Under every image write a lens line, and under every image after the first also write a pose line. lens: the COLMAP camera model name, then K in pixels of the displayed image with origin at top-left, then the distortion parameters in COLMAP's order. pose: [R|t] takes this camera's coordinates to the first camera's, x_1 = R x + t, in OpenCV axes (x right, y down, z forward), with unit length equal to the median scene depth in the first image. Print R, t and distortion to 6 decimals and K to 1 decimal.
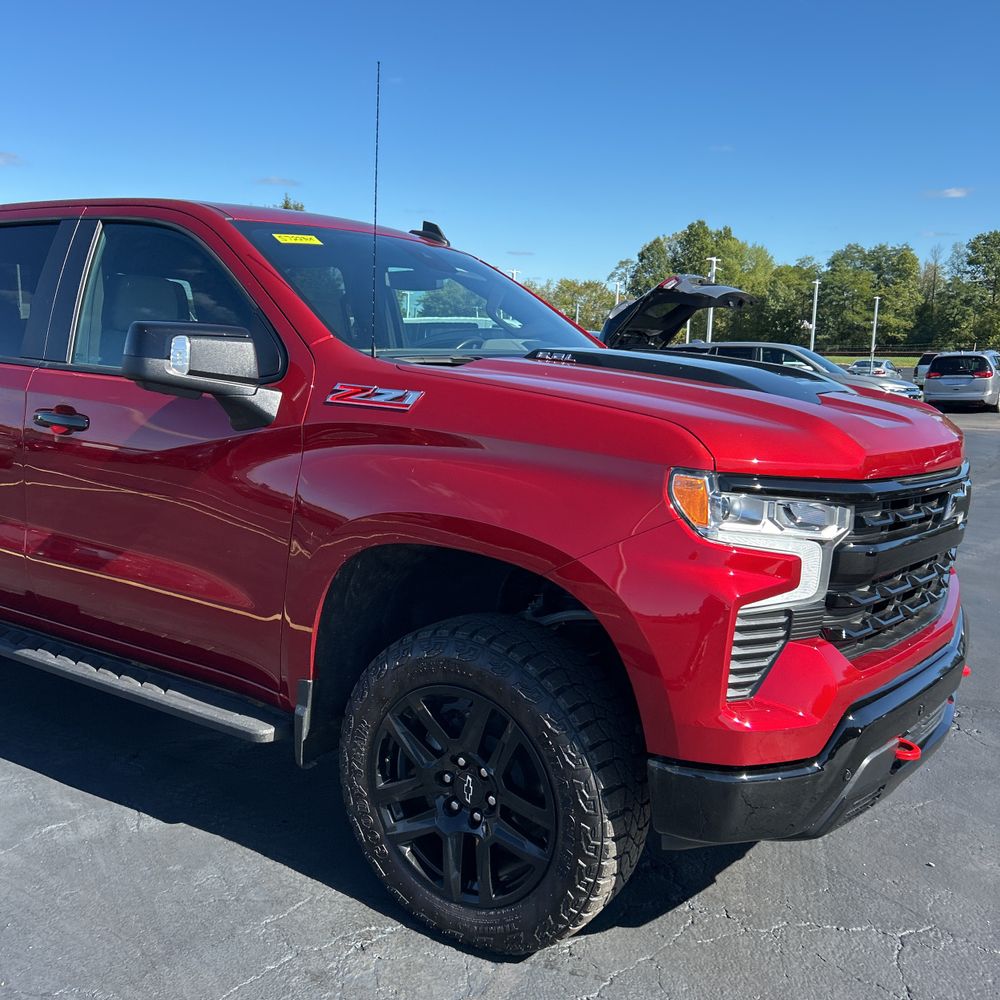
lens RADIAL K [[1008.2, 0, 489.6], [0, 1008.2, 496.8], [0, 0, 1]] dist [0.041553, -0.035923]
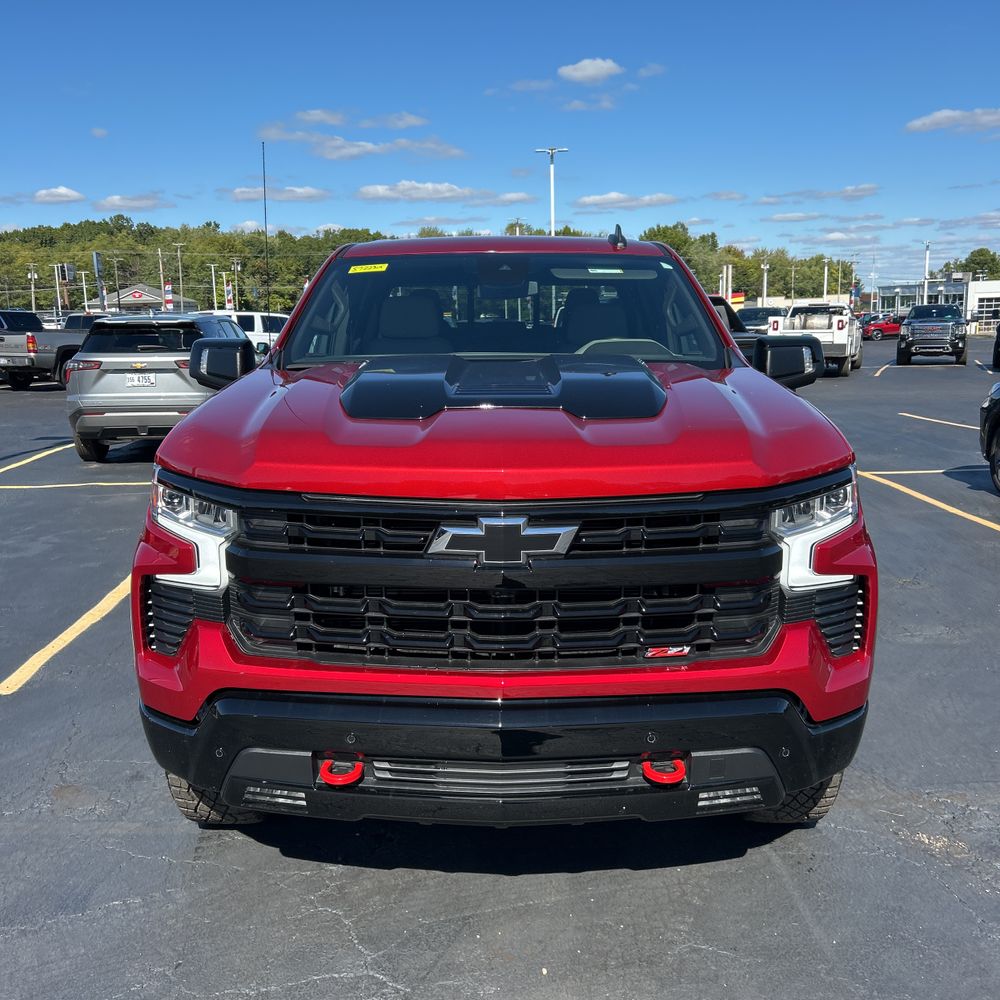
lens RADIAL K [[1018.8, 0, 497.4], [0, 1018.8, 482.7], [0, 0, 1]] dist [0.019544, -0.014305]
pose [[0.545636, 0.106785, -0.831191, 1.329065], [-0.100508, 0.993028, 0.061598, -0.108916], [0.831974, 0.049931, 0.552564, 0.584263]]
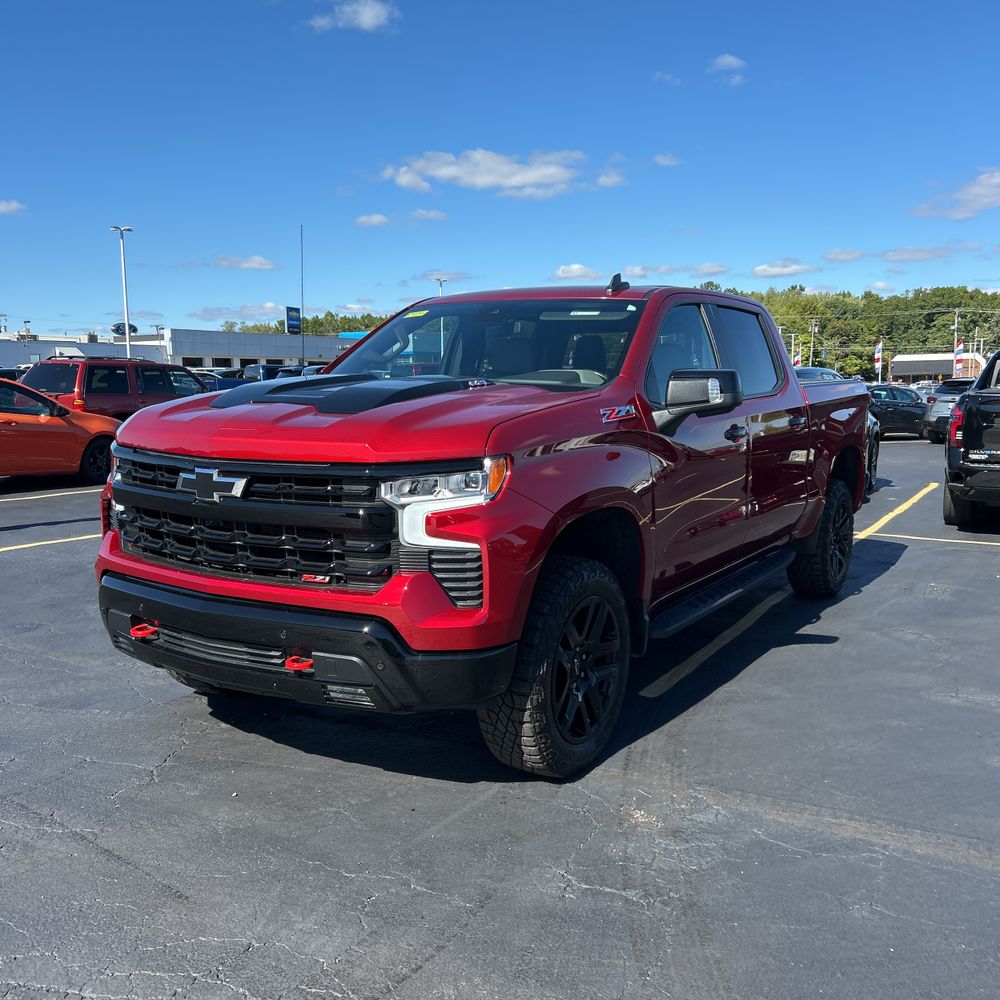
lens RADIAL K [[1008.2, 0, 489.6], [0, 1008.2, 496.8], [0, 0, 1]] dist [0.041553, -0.035923]
pose [[0.021149, 0.093845, -0.995362, 1.981355], [-0.153999, 0.984009, 0.089502, -0.168270], [0.987845, 0.151392, 0.035263, 1.487761]]
